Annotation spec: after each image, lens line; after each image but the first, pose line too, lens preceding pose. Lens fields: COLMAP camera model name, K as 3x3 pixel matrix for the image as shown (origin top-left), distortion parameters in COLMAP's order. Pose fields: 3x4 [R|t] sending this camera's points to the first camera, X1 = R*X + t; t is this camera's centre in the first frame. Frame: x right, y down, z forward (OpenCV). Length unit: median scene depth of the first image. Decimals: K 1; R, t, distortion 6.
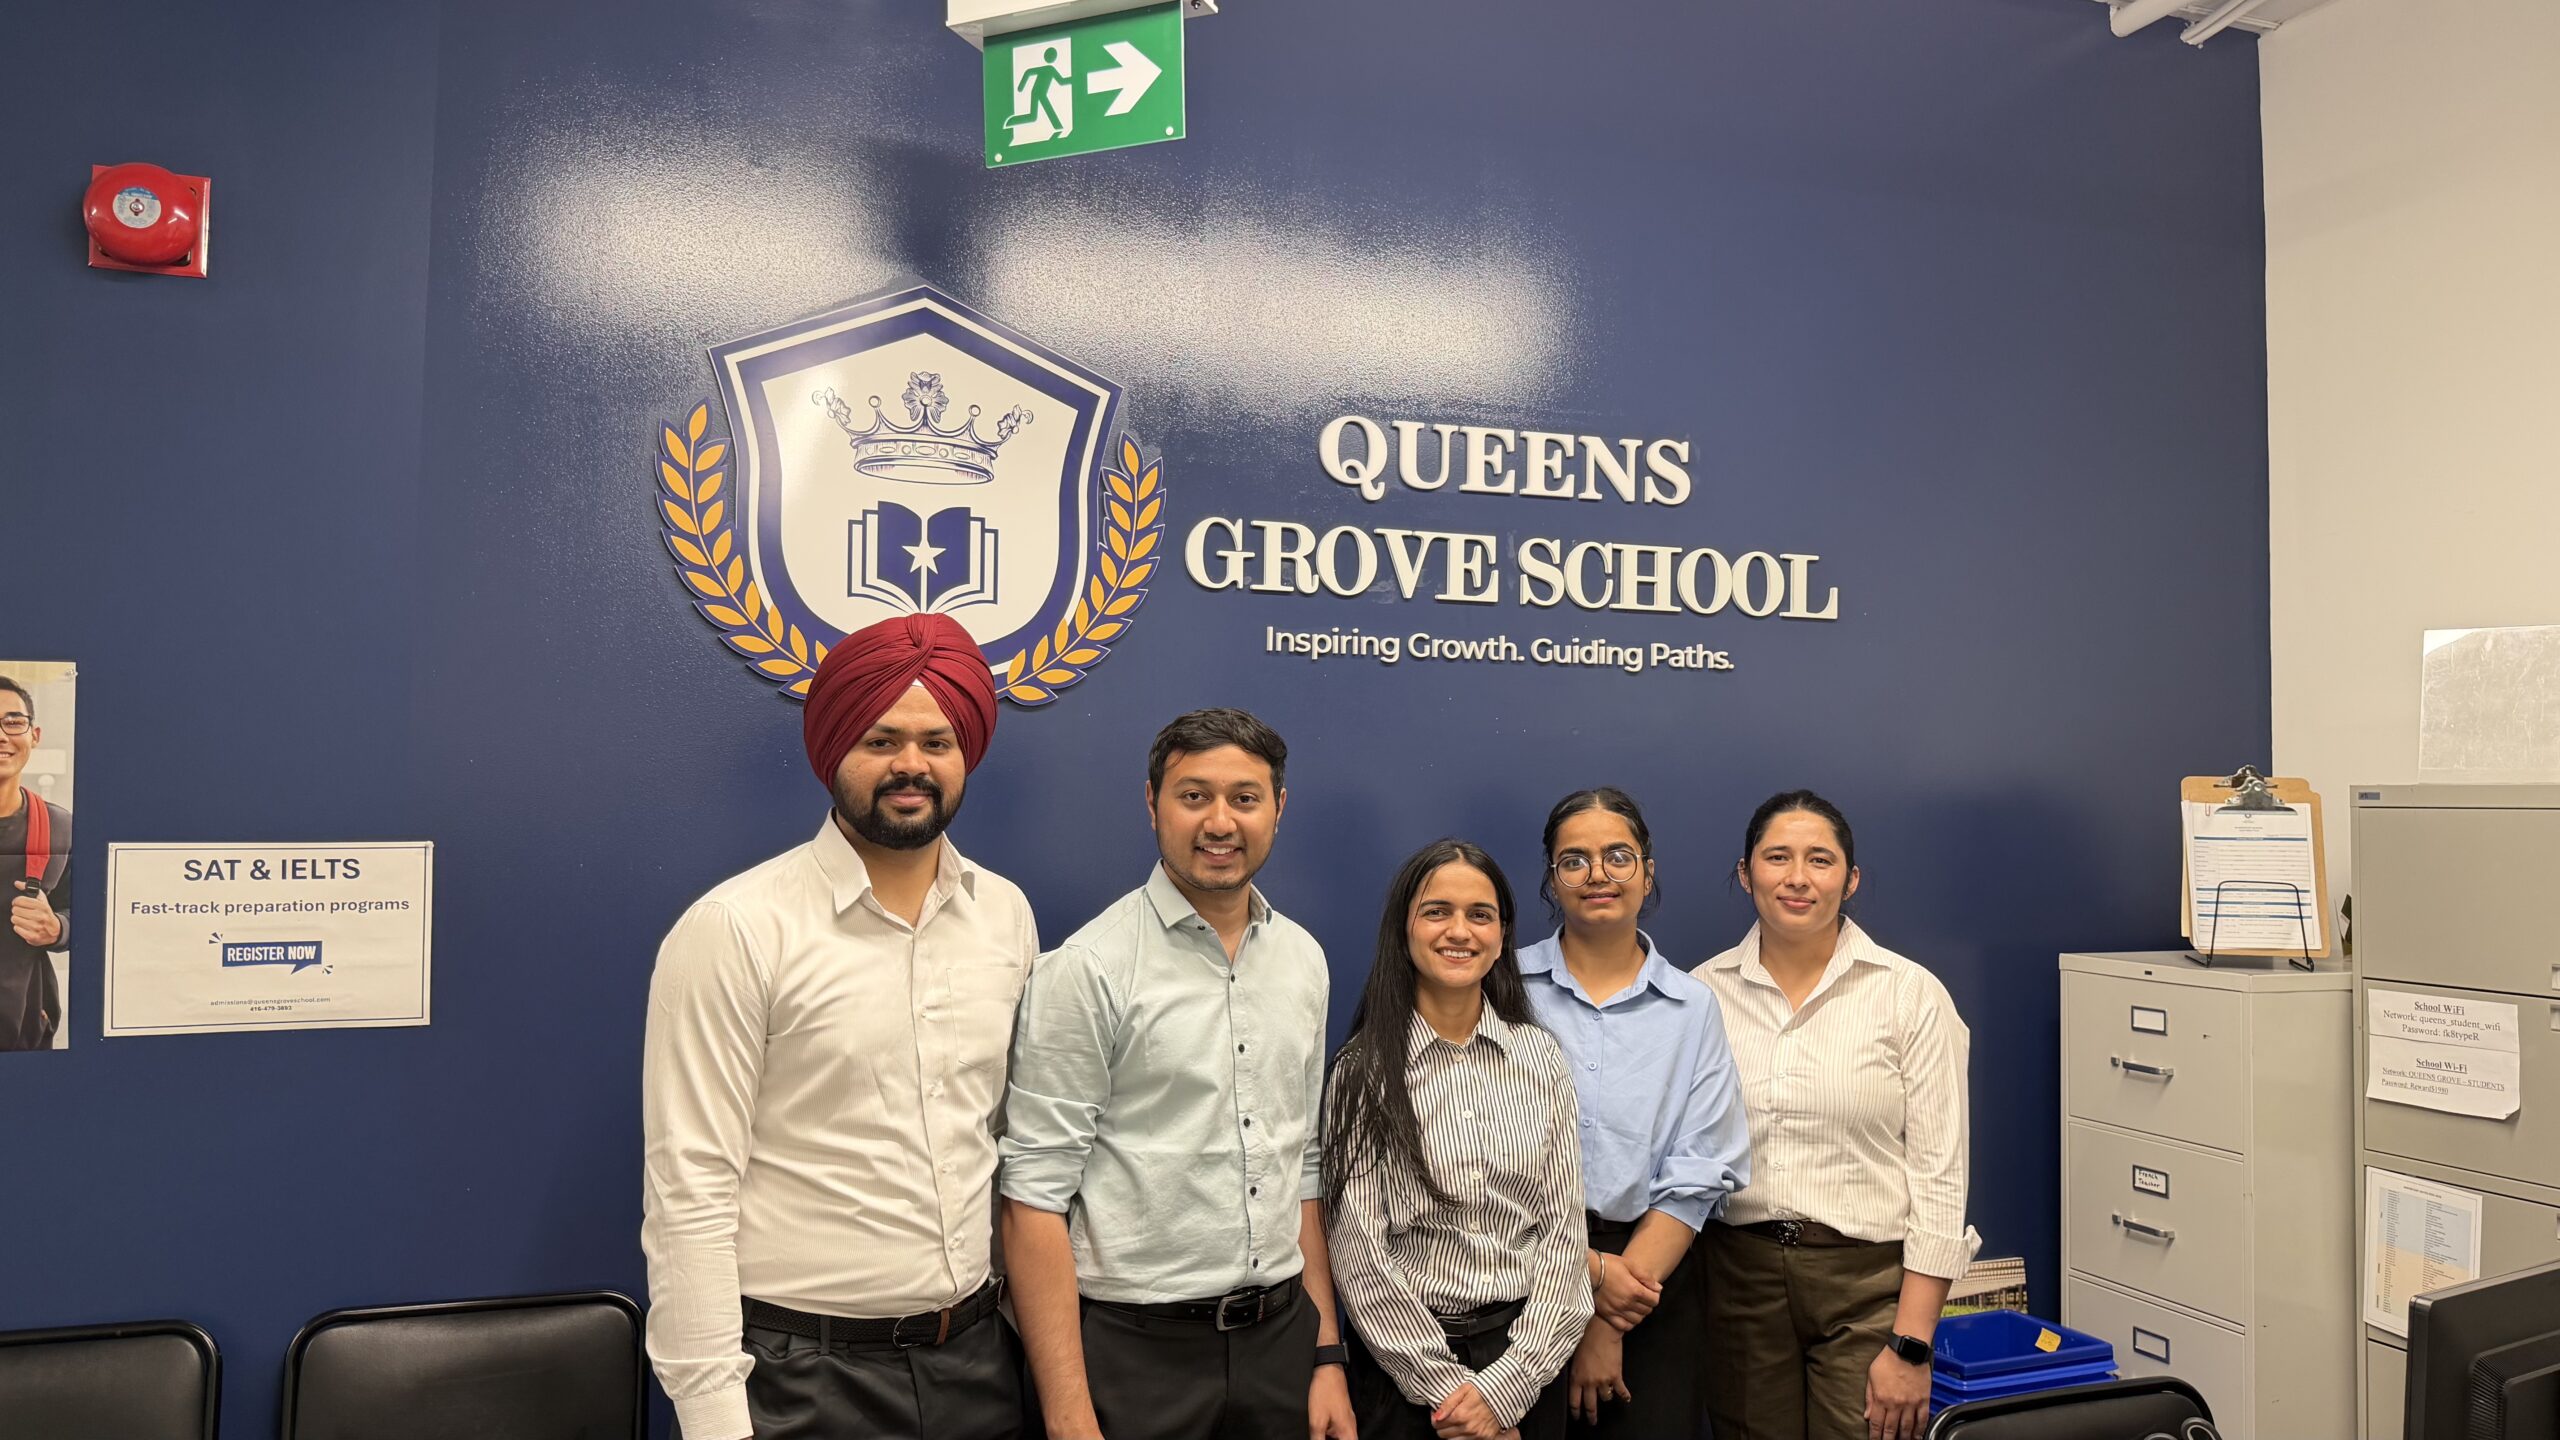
lens RADIAL K [[1786.8, 0, 1287.4], [0, 1786.8, 717.0], [0, 0, 1]] dist [0.096780, -0.128140]
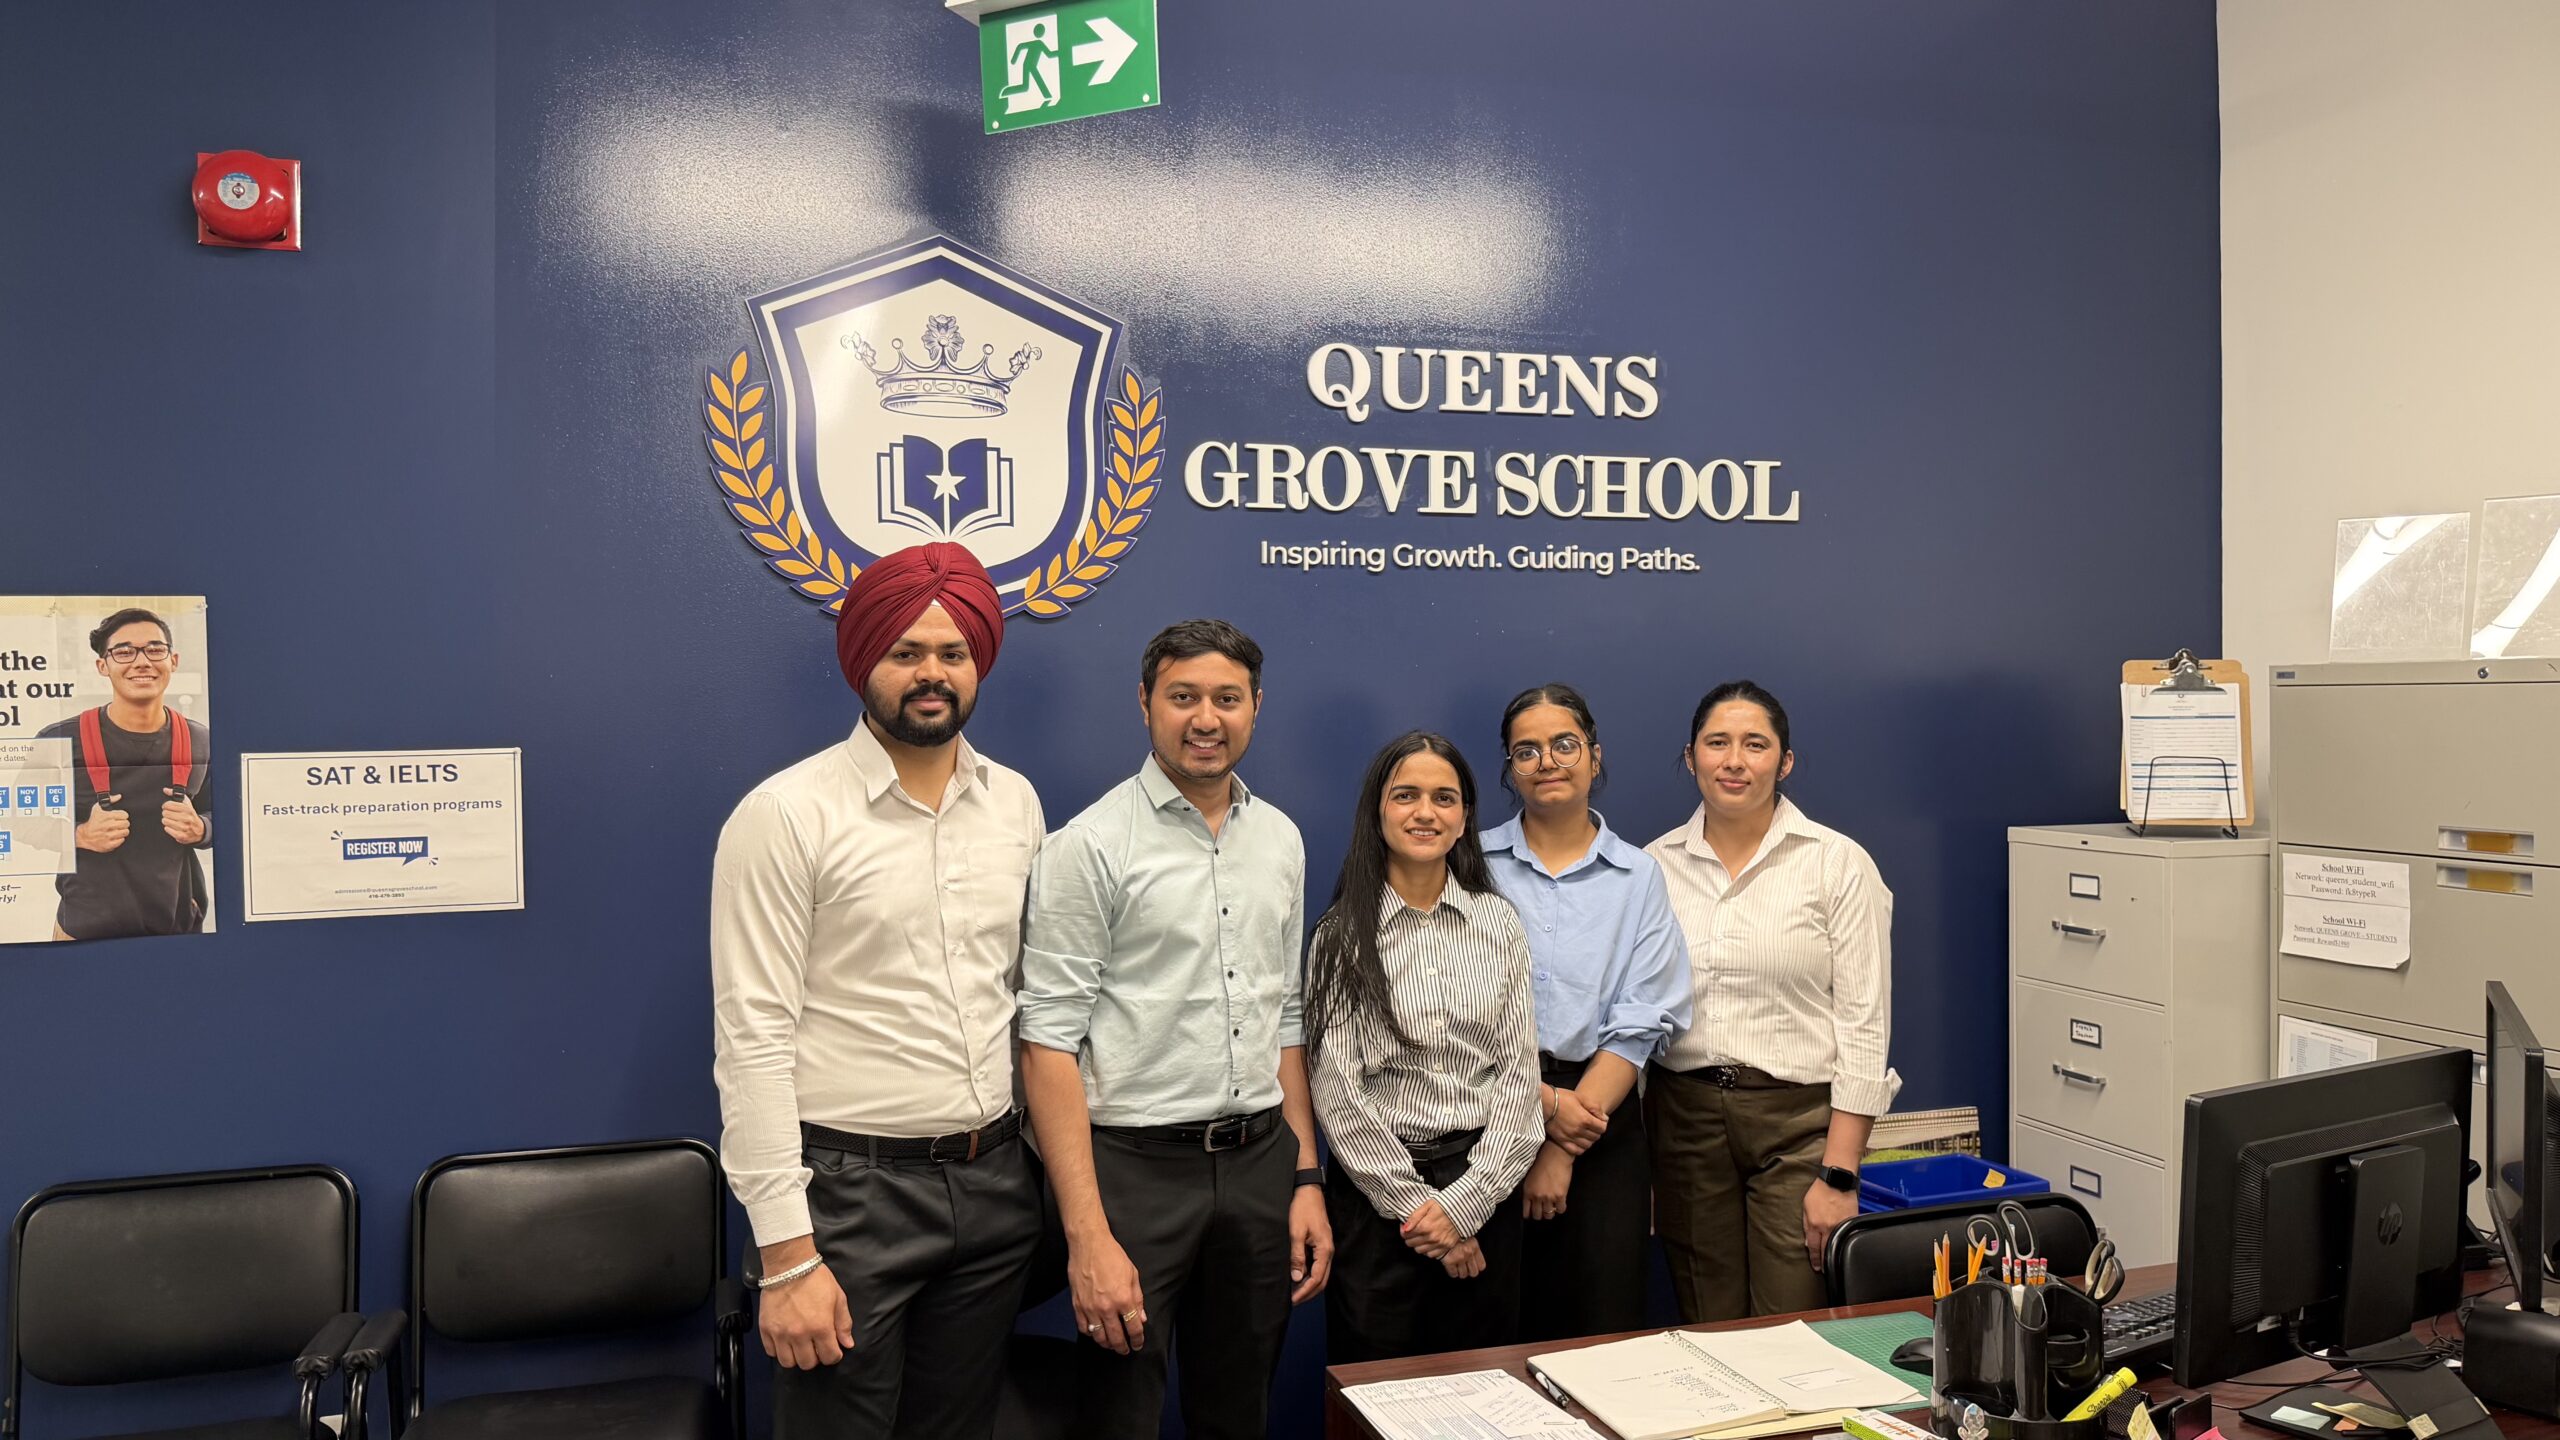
lens RADIAL K [[1786.8, 0, 1285.2], [0, 1786.8, 720.9], [0, 0, 1]] dist [0.096780, -0.128140]
pose [[0.999300, -0.017741, -0.032922, 0.041915], [0.019584, 0.998209, 0.056530, -0.002689], [0.031860, -0.057135, 0.997858, -0.109347]]
